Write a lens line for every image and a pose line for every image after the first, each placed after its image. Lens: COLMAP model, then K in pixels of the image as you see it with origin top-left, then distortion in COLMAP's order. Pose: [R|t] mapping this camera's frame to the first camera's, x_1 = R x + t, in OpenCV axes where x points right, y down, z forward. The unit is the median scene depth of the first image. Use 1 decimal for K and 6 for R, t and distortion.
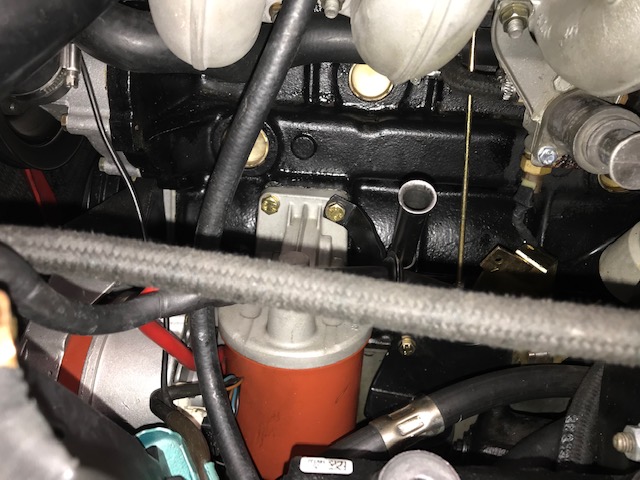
lens RADIAL K [[579.0, 0, 320.0], [0, 579.0, 240.0], [0, 0, 1]] dist [-0.046460, -0.010375]
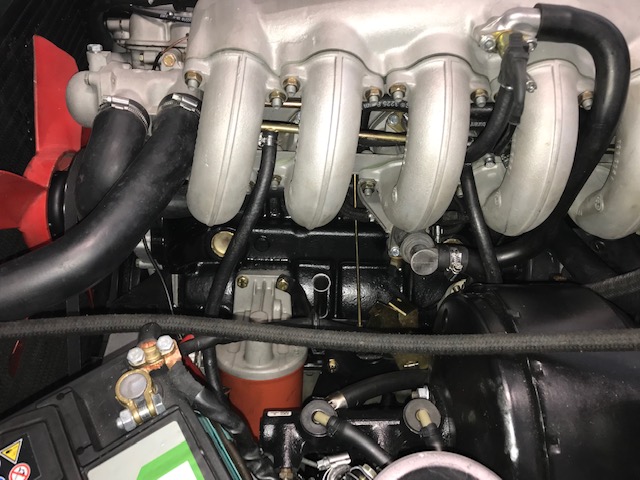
lens RADIAL K [[521.3, 0, 321.5], [0, 521.3, 225.2], [0, 0, 1]] dist [-0.002401, -0.001878]
pose [[0.995104, -0.041052, 0.089907, 0.010129], [0.051275, 0.992096, -0.114523, -0.041282], [-0.084495, 0.118573, 0.989344, -0.507327]]
